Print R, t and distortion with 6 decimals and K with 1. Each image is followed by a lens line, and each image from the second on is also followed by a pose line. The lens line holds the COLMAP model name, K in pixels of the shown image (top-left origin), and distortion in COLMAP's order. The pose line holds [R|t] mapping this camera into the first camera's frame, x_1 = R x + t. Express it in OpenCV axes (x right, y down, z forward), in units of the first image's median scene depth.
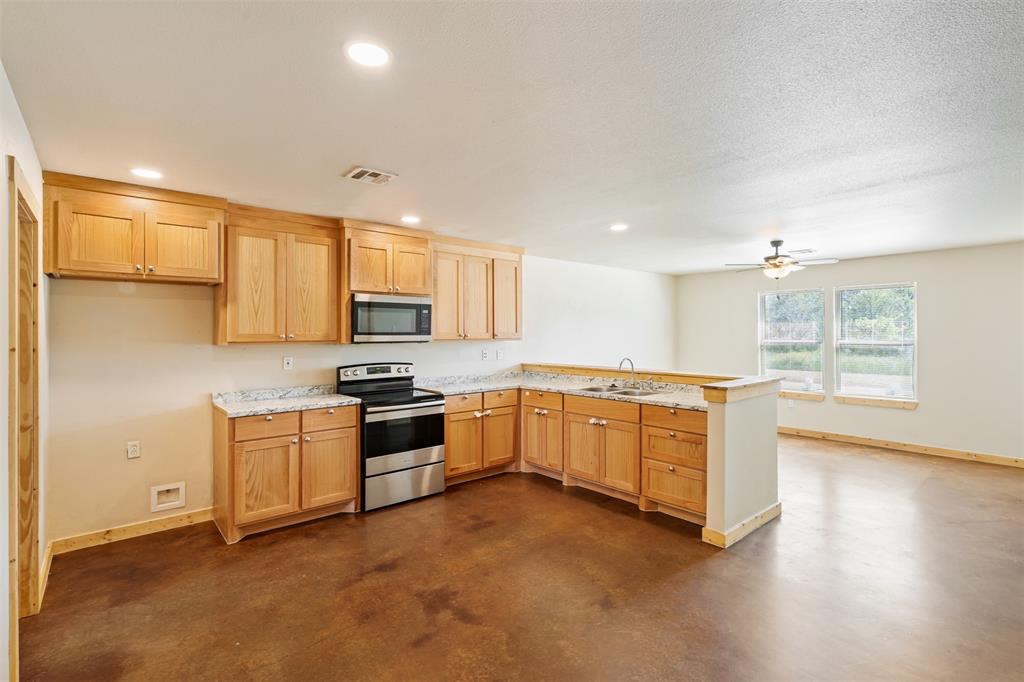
lens RADIAL K [[471.1, 0, 513.2], [0, 471.1, 334.0], [0, 0, 1]] dist [0.002153, 0.000468]
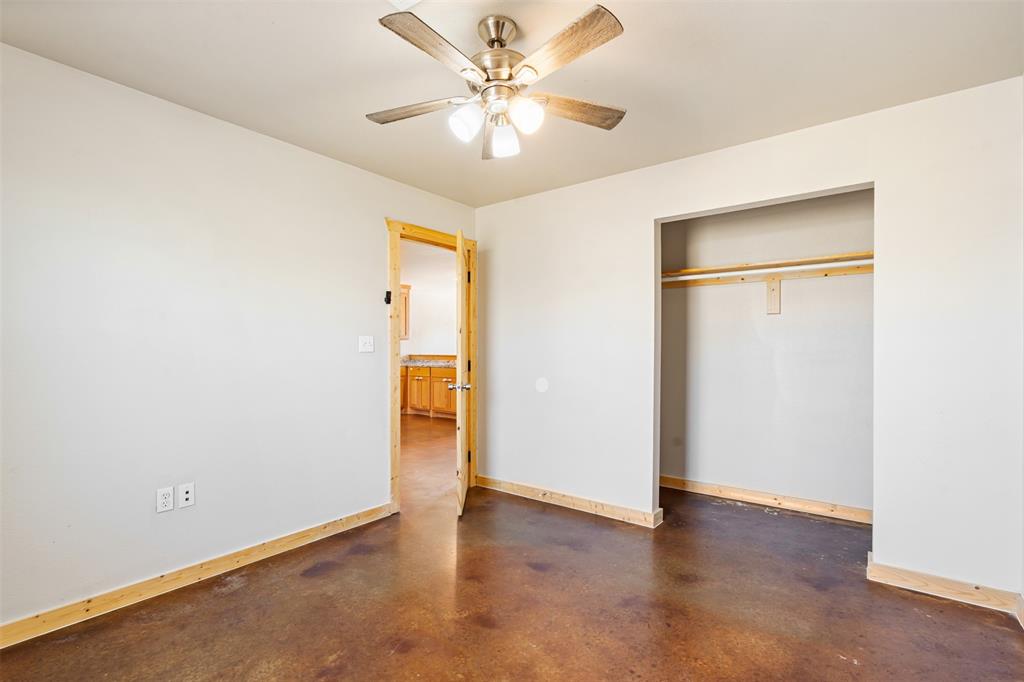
lens RADIAL K [[474.5, 0, 501.3], [0, 474.5, 342.0], [0, 0, 1]] dist [0.000939, 0.000229]
pose [[0.981622, 0.005987, 0.190740, 0.022706], [-0.005174, 0.999975, -0.004763, 0.034284], [-0.190764, 0.003689, 0.981629, -0.911275]]
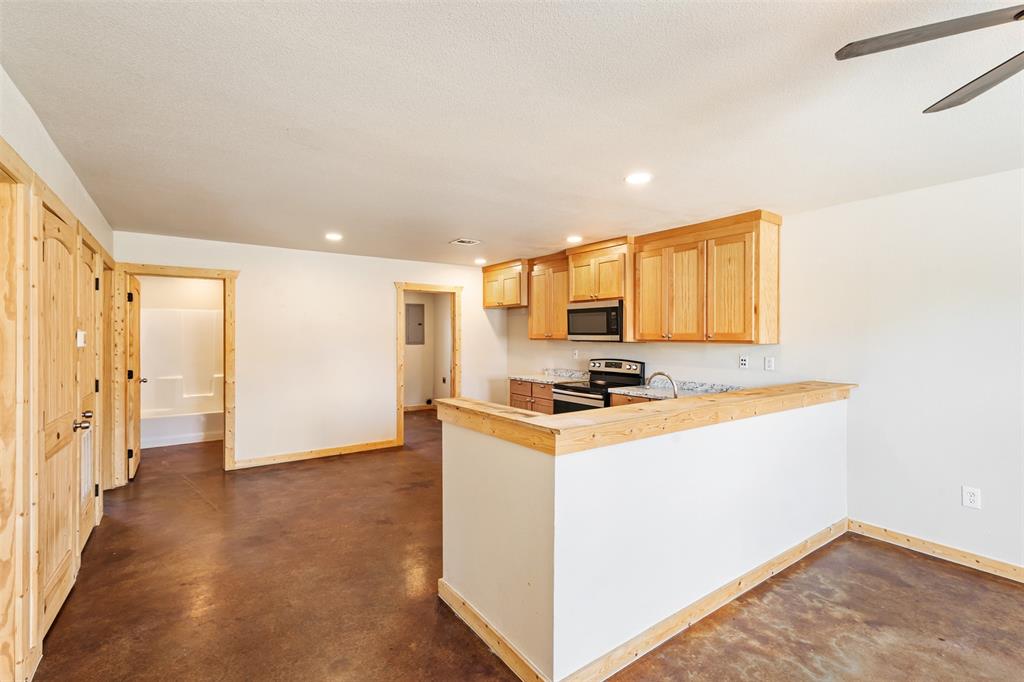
lens RADIAL K [[471.1, 0, 513.2], [0, 471.1, 334.0], [0, 0, 1]] dist [0.002153, 0.000468]
pose [[-0.084058, 0.004786, -0.996449, 0.903147], [-0.000055, 0.999988, 0.004808, -0.005626], [0.996461, 0.000459, -0.084056, 0.854780]]
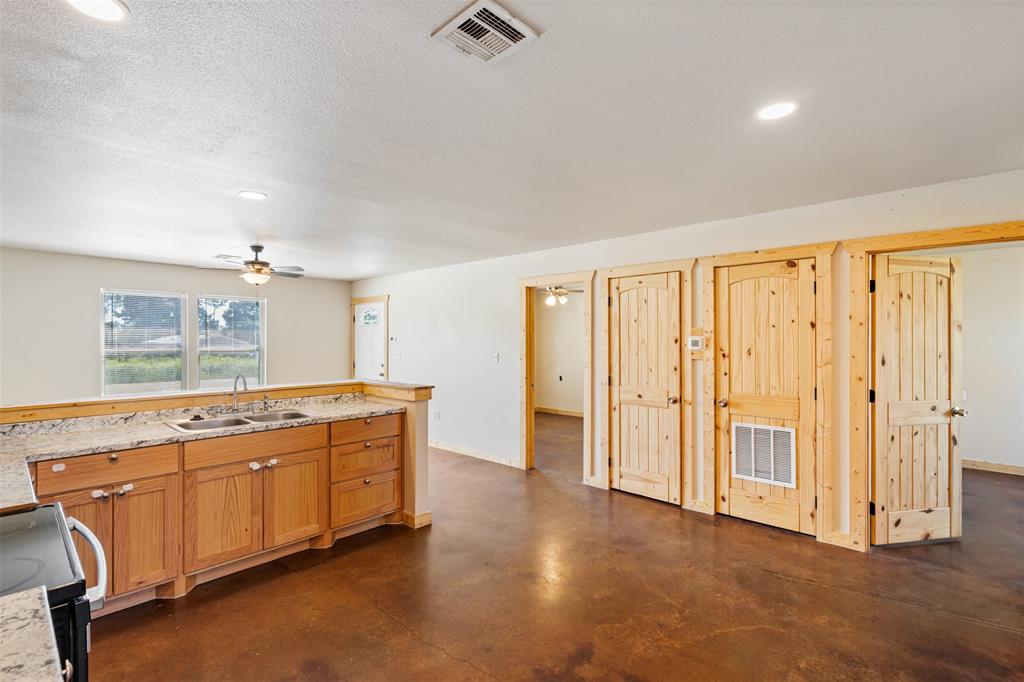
lens RADIAL K [[474.5, 0, 501.3], [0, 474.5, 342.0], [0, 0, 1]] dist [0.000939, 0.000229]
pose [[-0.099739, 0.001354, 0.995013, -0.529703], [0.002579, 0.999996, -0.001102, 0.003496], [-0.995010, 0.002456, -0.099742, 0.669178]]
